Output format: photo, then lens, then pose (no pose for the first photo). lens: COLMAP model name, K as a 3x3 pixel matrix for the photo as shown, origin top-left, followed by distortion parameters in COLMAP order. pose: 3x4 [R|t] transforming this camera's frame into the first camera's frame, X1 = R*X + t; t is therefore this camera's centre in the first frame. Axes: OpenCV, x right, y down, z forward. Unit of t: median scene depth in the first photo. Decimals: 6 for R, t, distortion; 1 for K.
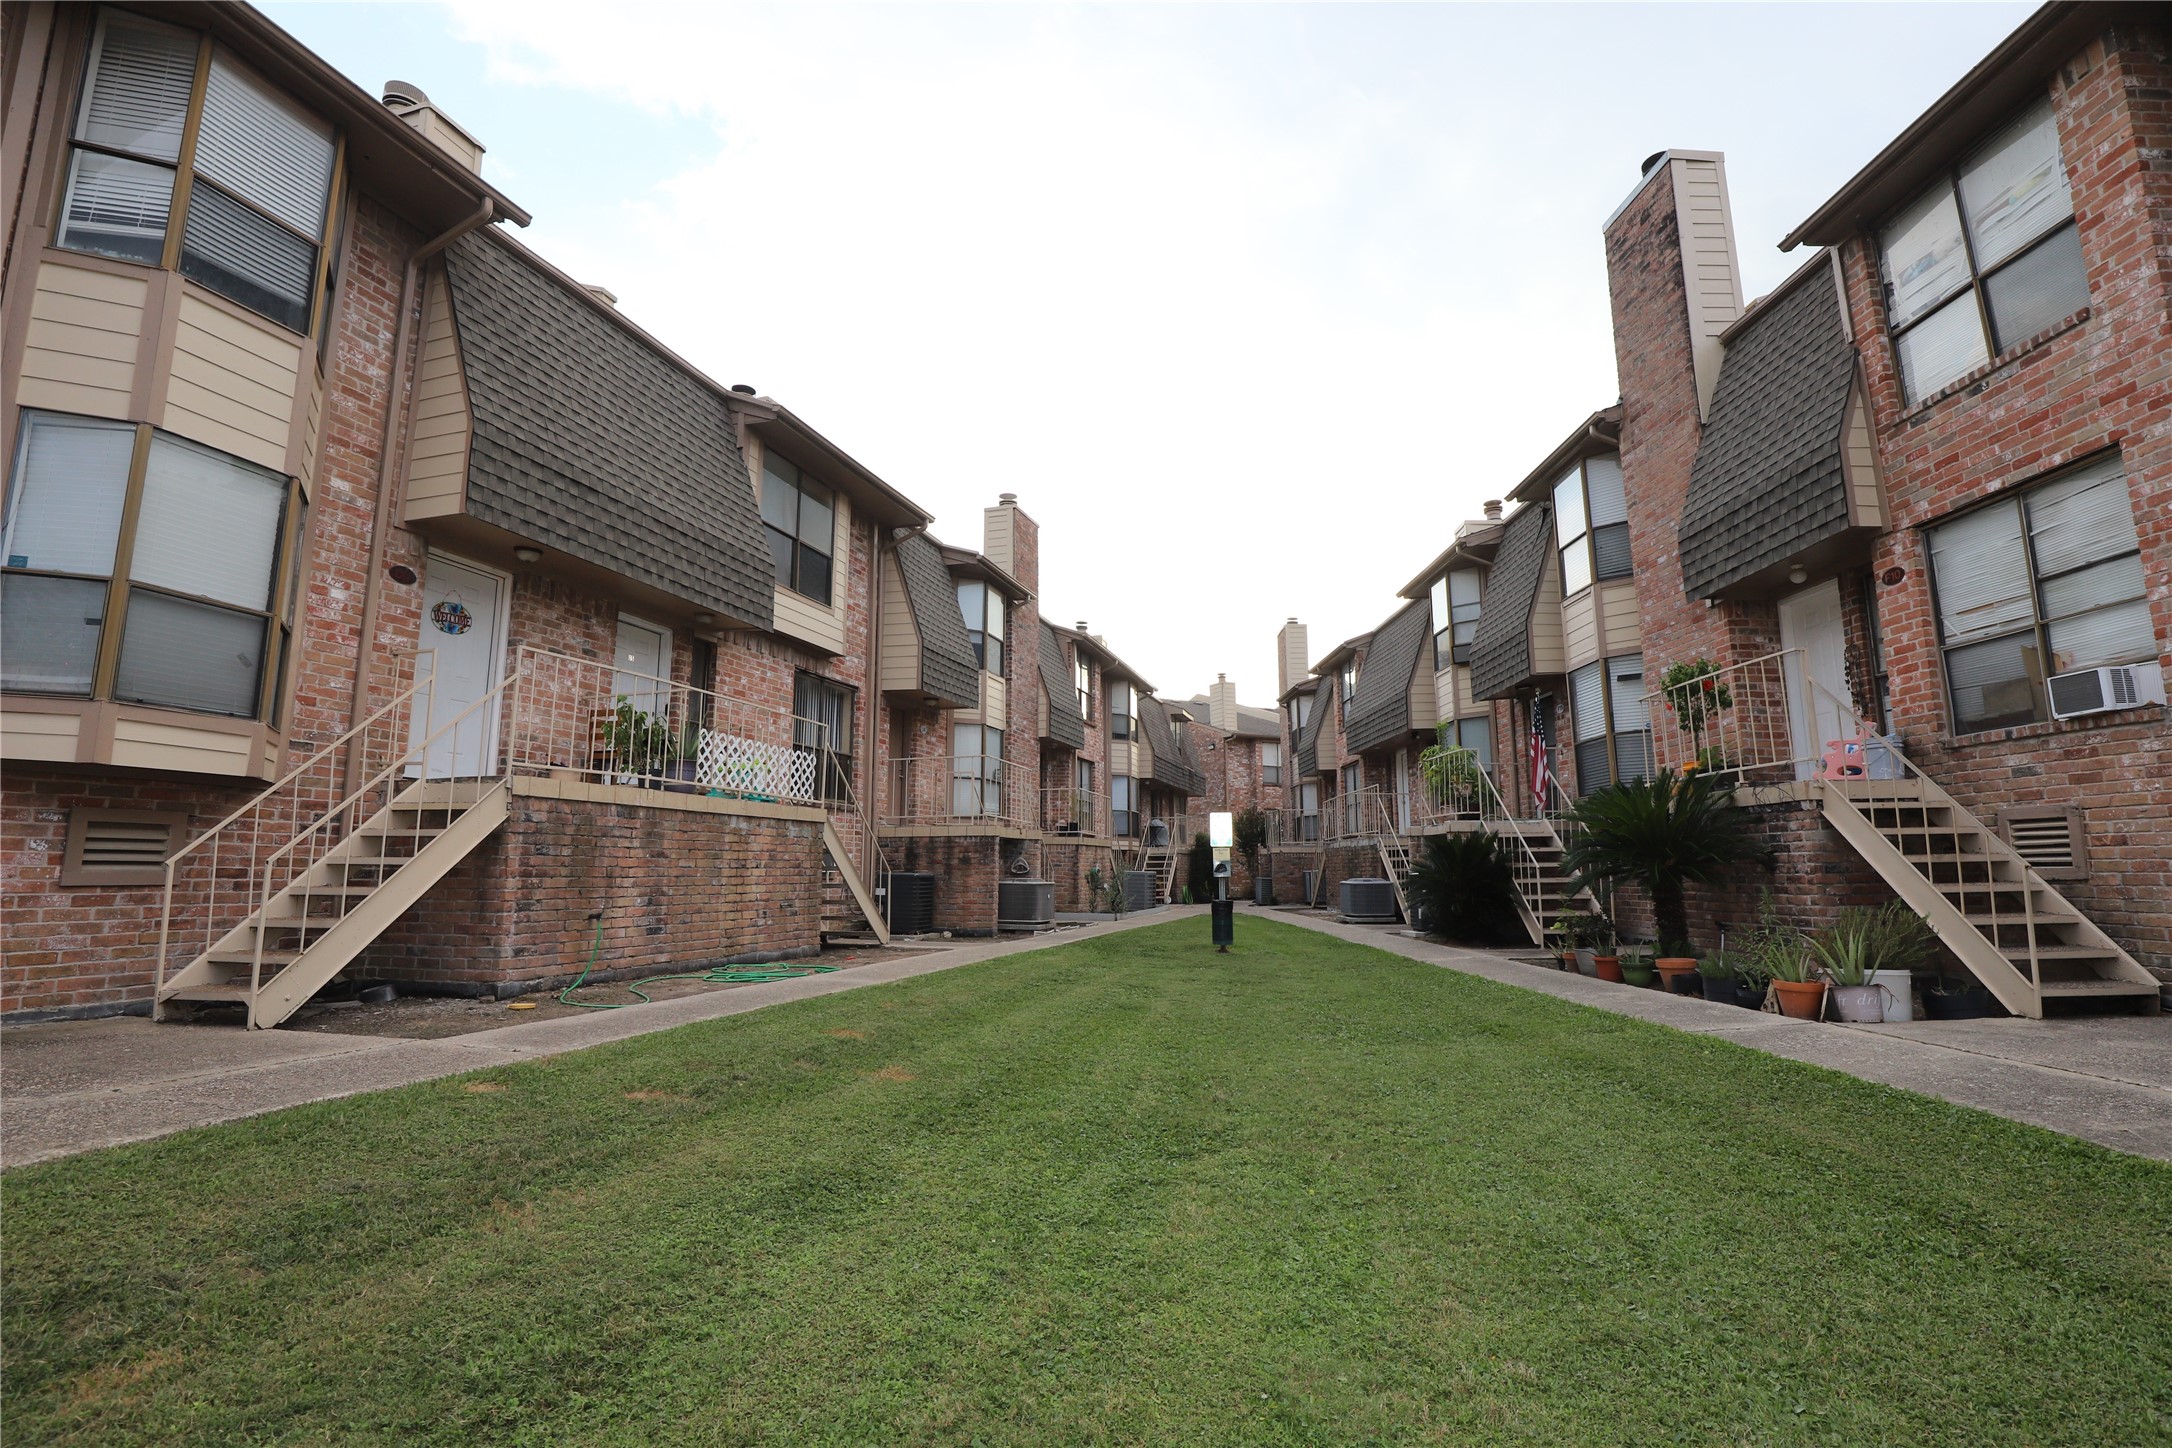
lens RADIAL K [[1000.3, 0, 1111.3], [0, 1000.3, 721.4], [0, 0, 1]] dist [-0.035404, 0.006975]
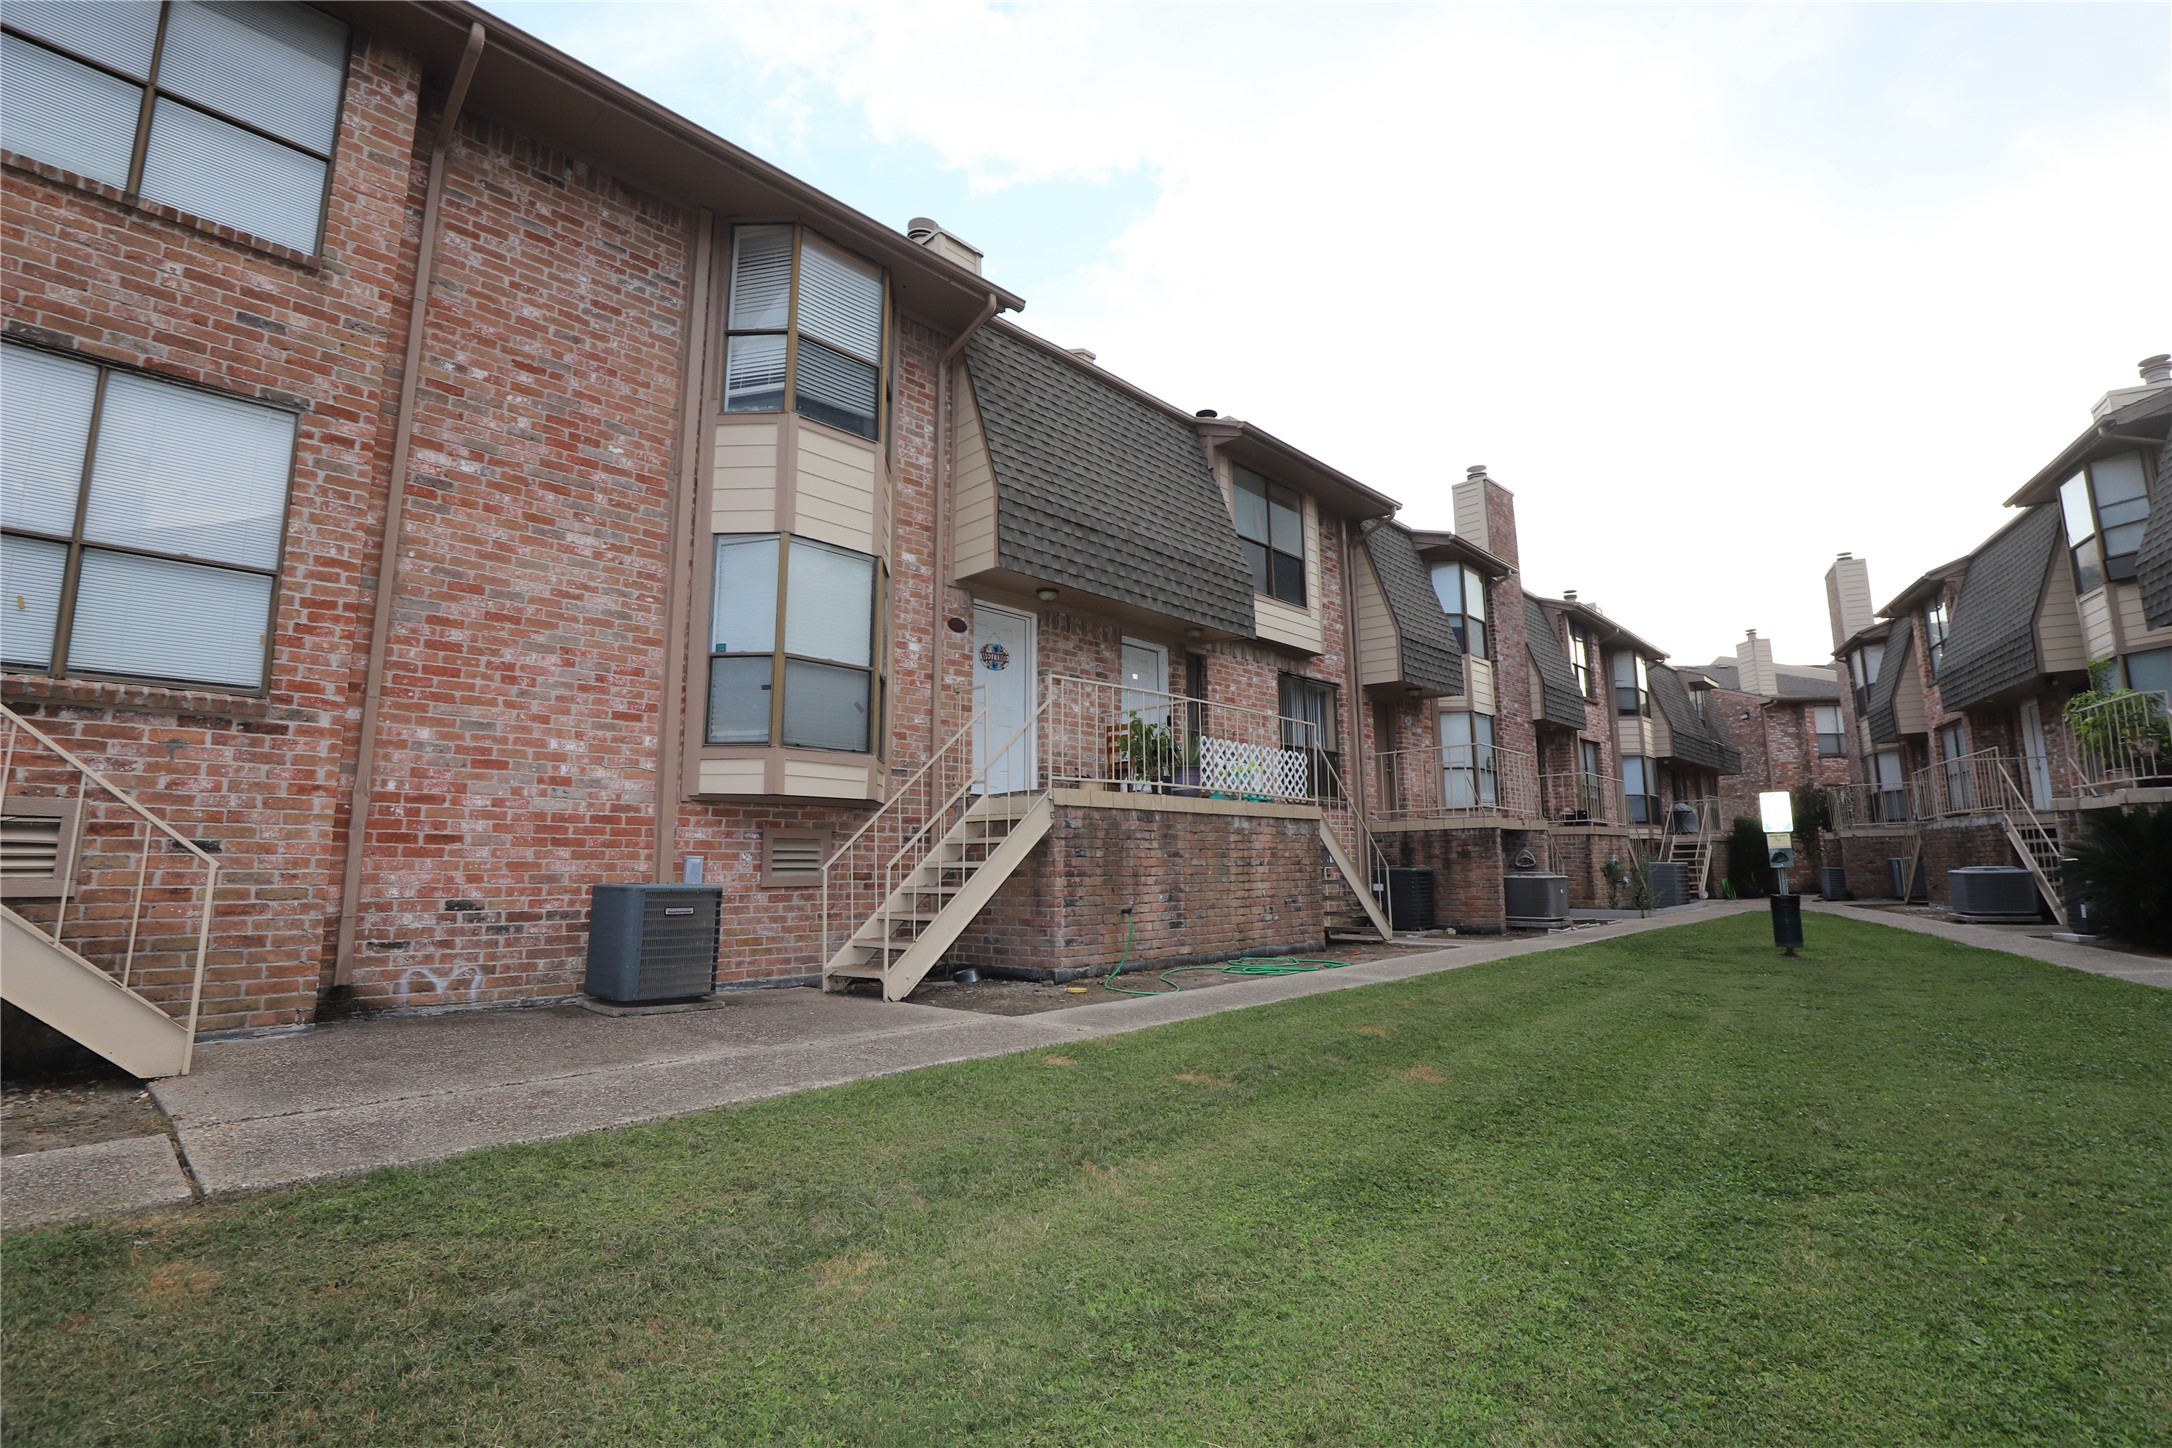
lens RADIAL K [[1000.3, 0, 1114.6], [0, 1000.3, 718.5], [0, 0, 1]] dist [-0.035404, 0.006975]
pose [[0.891557, -0.076382, -0.446420, -0.016362], [0.077128, 0.996884, -0.016531, -0.000905], [0.446292, -0.019693, 0.894671, -0.002000]]
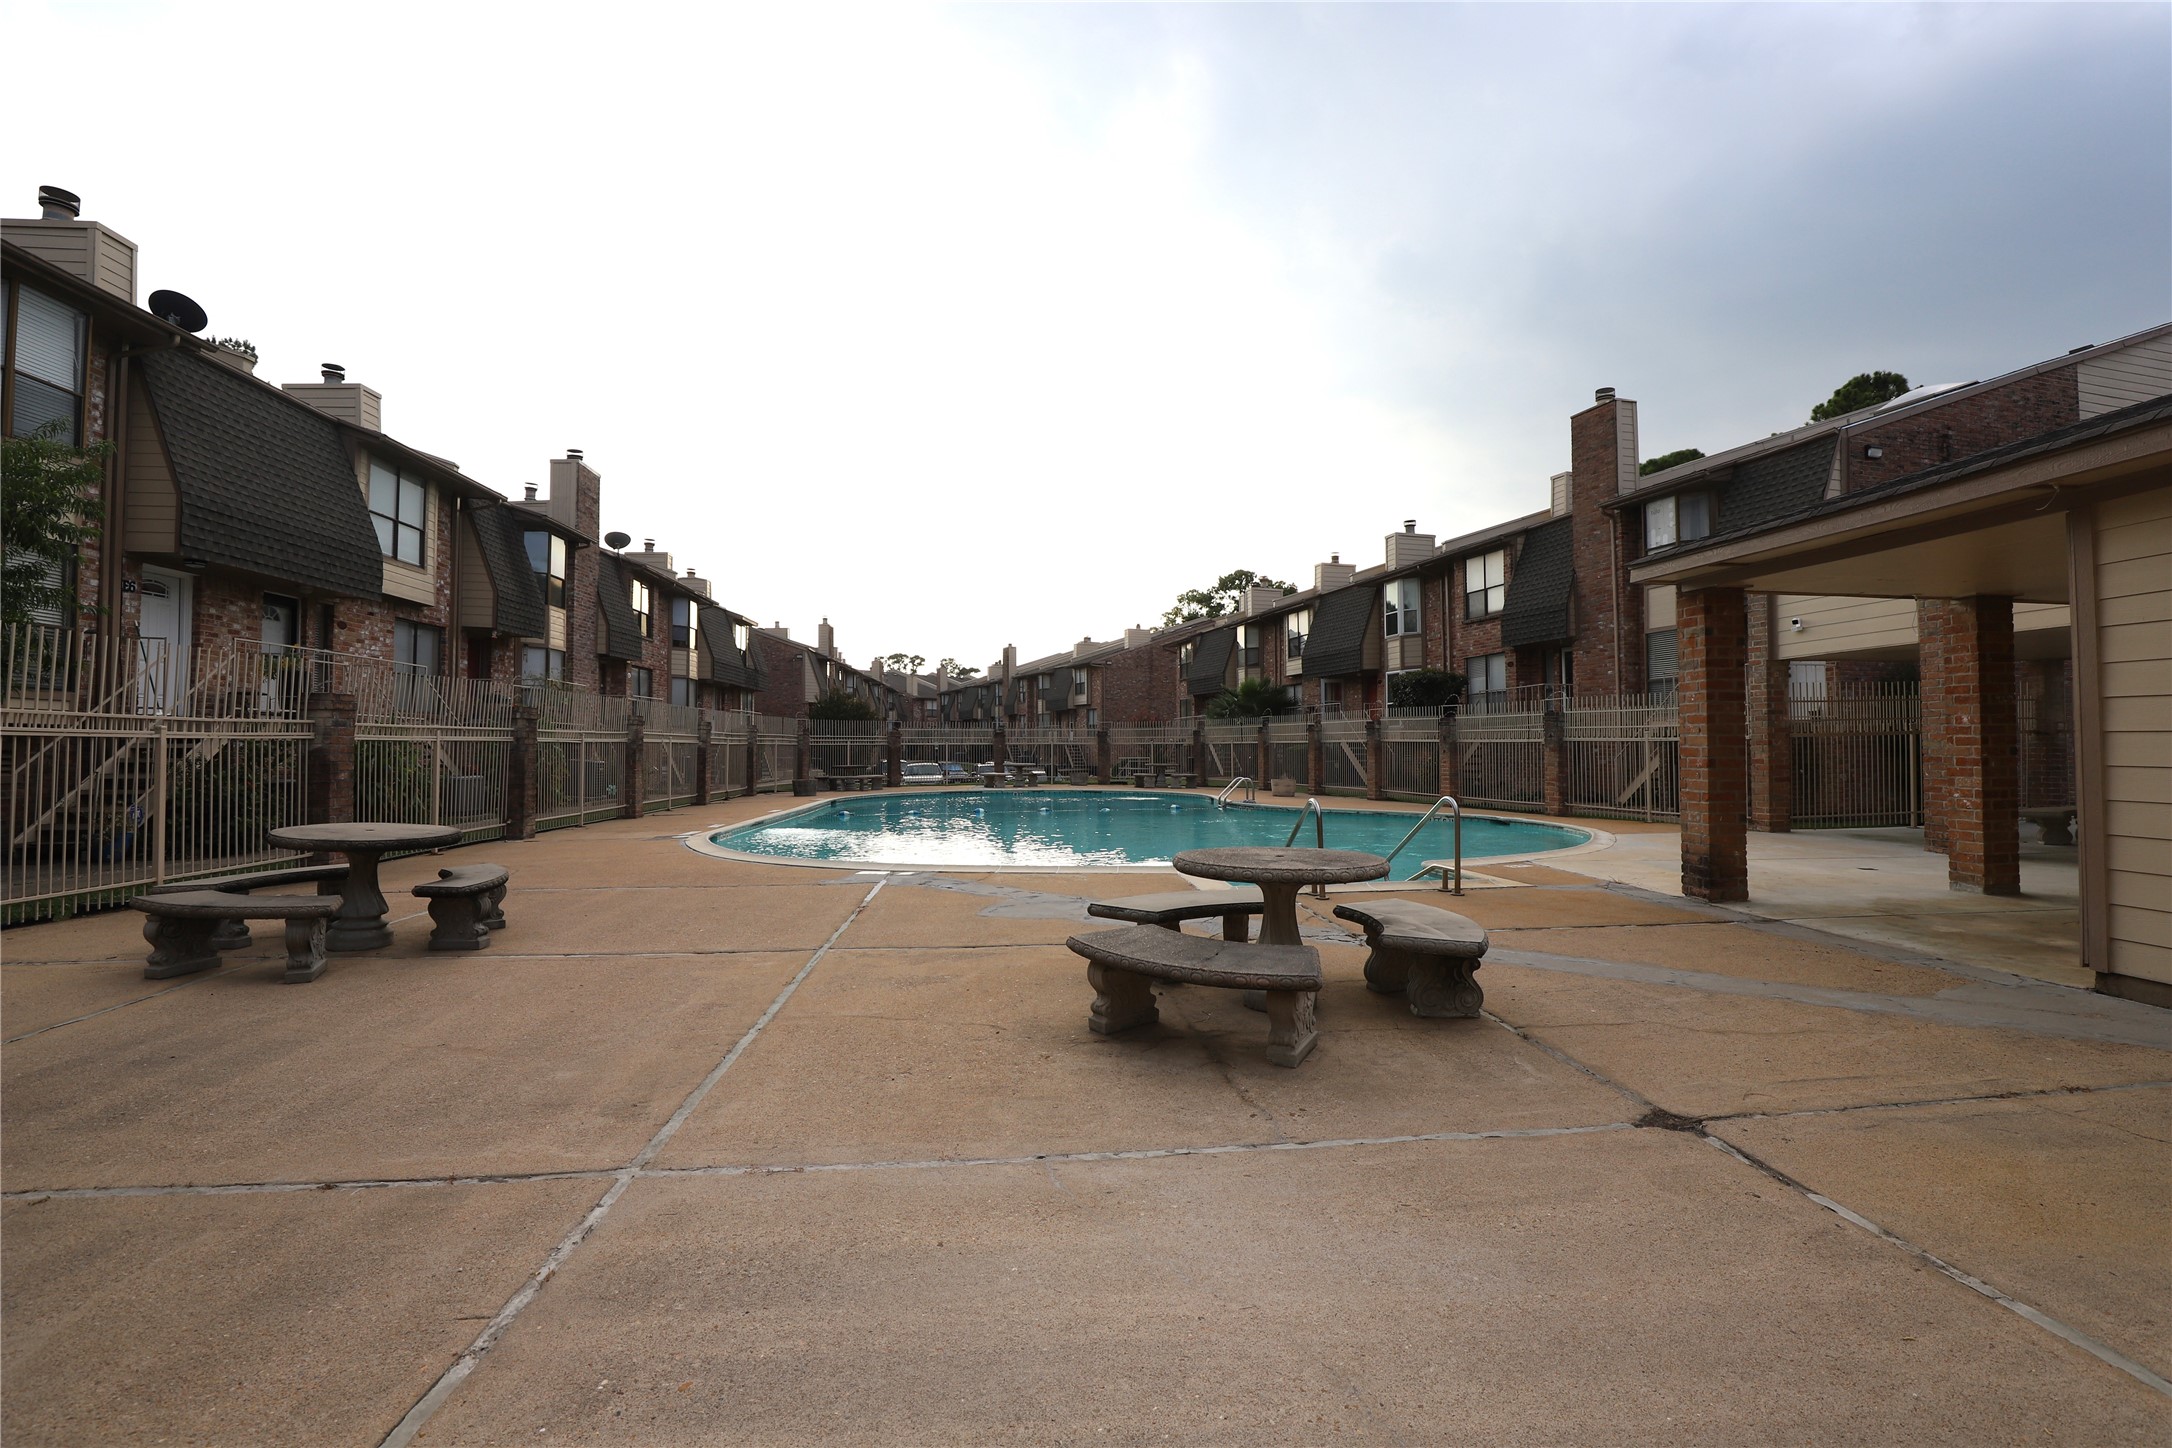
lens RADIAL K [[1000.3, 0, 1106.6], [0, 1000.3, 722.8], [0, 0, 1]] dist [-0.035404, 0.006975]
pose [[0.931043, 0.022977, 0.364185, 0.178655], [-0.068746, 0.991189, 0.113214, -0.207863], [-0.358375, -0.130443, 0.924420, -1.005233]]
